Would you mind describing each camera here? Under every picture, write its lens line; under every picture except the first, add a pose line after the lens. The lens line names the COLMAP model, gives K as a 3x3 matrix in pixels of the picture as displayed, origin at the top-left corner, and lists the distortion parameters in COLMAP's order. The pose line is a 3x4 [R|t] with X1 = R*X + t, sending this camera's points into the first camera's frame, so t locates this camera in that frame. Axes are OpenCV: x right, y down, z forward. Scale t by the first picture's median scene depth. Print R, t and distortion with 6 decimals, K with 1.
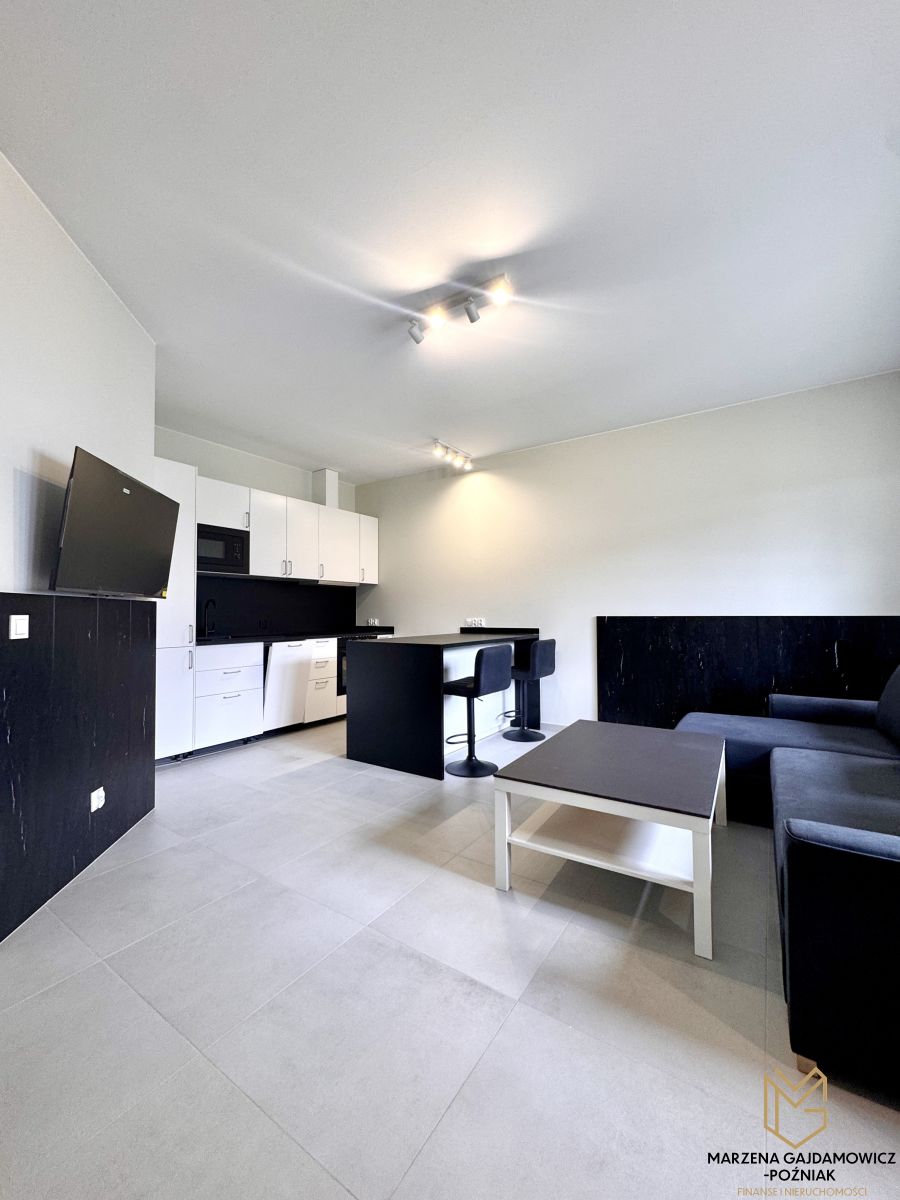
lens RADIAL K [[479.2, 0, 447.6], [0, 479.2, 600.5], [0, 0, 1]] dist [-0.001933, 0.000583]
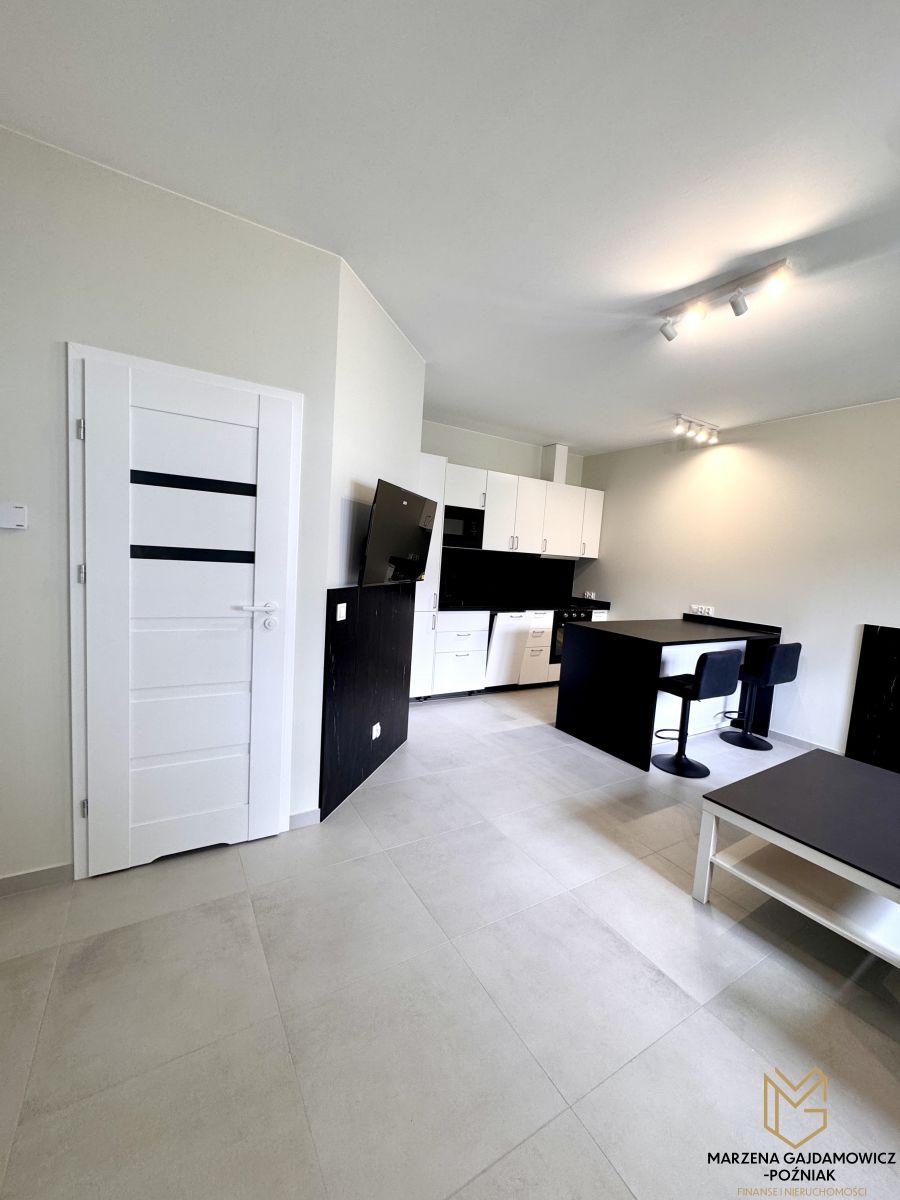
lens RADIAL K [[479.2, 0, 450.2], [0, 479.2, 598.5], [0, 0, 1]] dist [-0.001933, 0.000583]
pose [[0.906762, 0.102578, -0.408975, -0.010385], [-0.058903, 0.991262, 0.118029, -0.074899], [0.417509, -0.082934, 0.904880, -0.065989]]
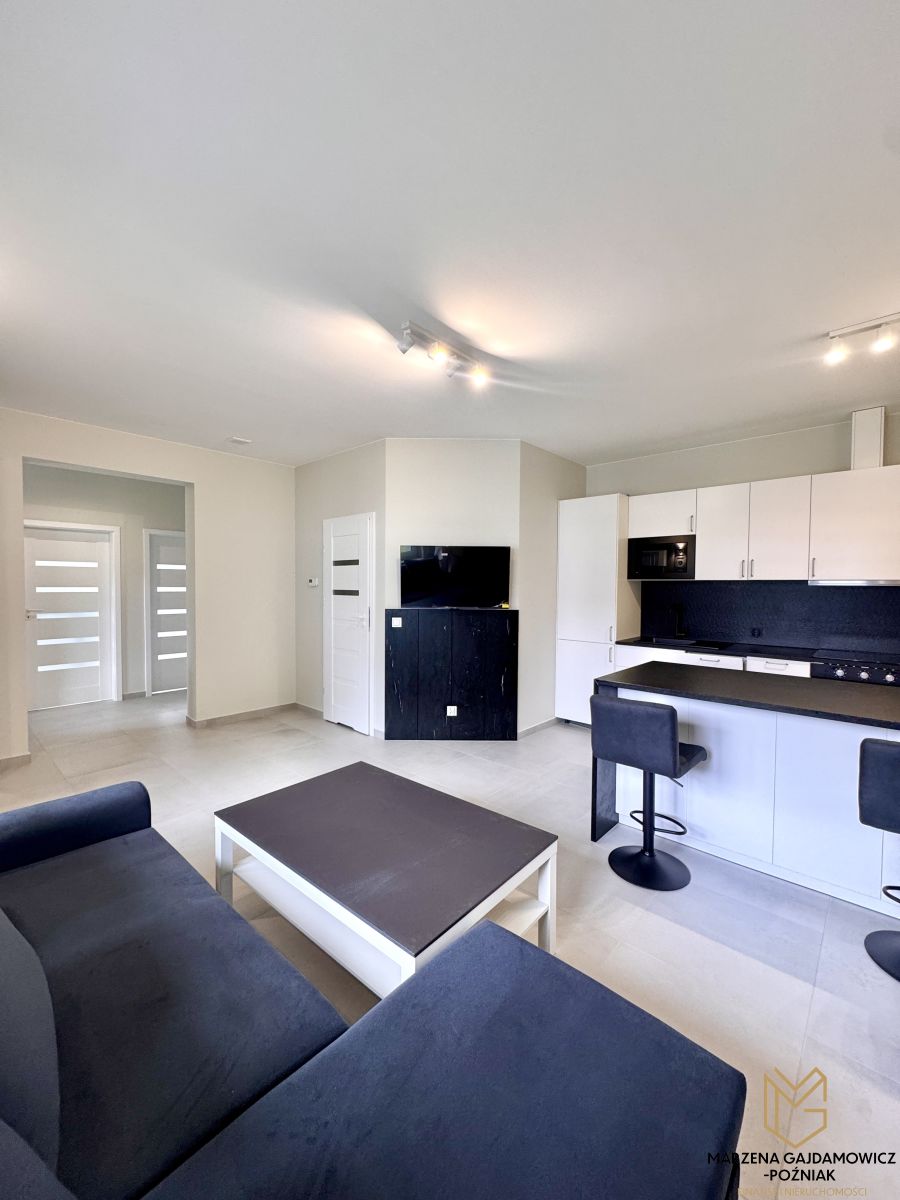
lens RADIAL K [[479.2, 0, 449.1], [0, 479.2, 597.9], [0, 0, 1]] dist [-0.001933, 0.000583]
pose [[-0.139916, 0.030706, -0.989687, 0.679001], [0.019611, 0.999409, 0.028235, -0.060386], [0.989969, -0.015458, -0.140436, 0.711509]]
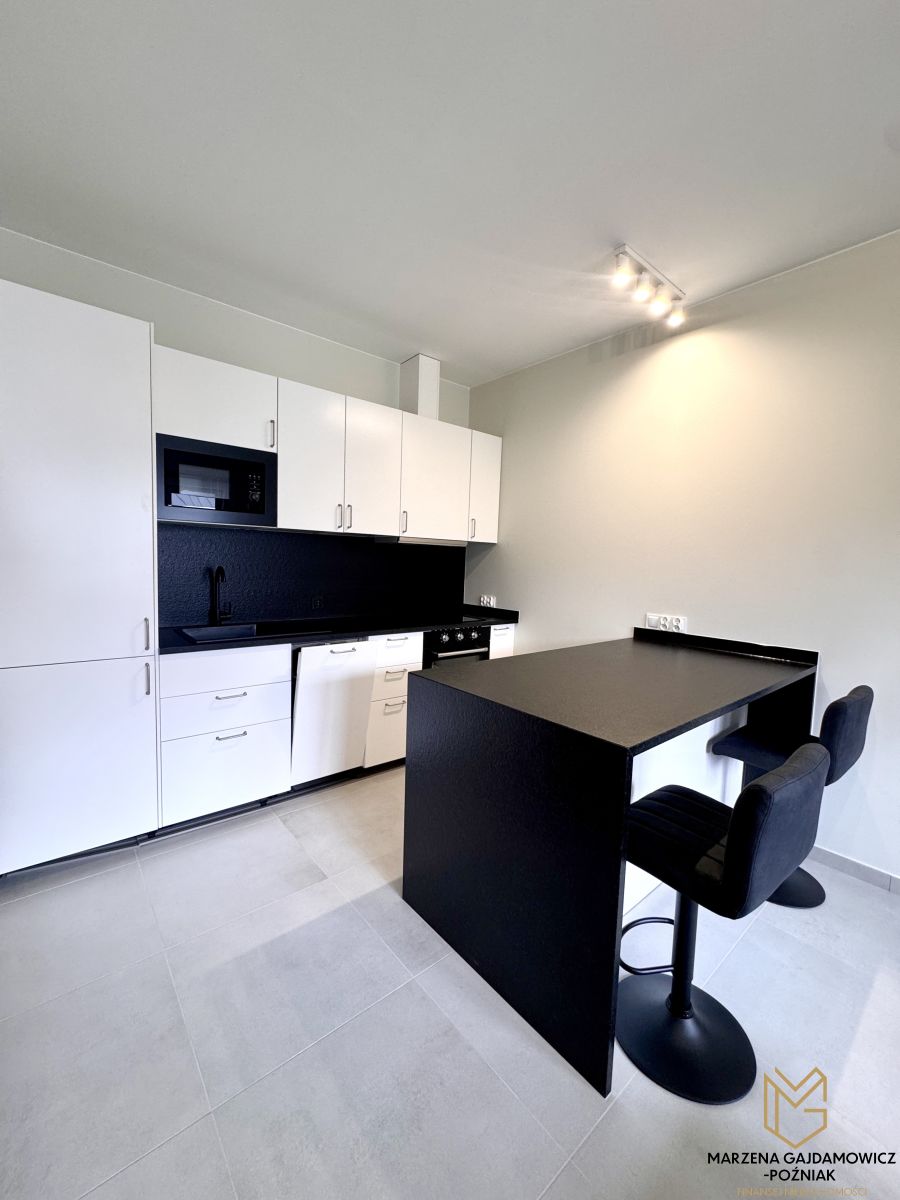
lens RADIAL K [[479.2, 0, 445.4], [0, 479.2, 601.0], [0, 0, 1]] dist [-0.001933, 0.000583]
pose [[0.958781, 0.062244, -0.277244, -0.042584], [-0.031491, 0.992978, 0.114030, -0.041317], [0.282395, -0.100599, 0.954009, 0.525860]]
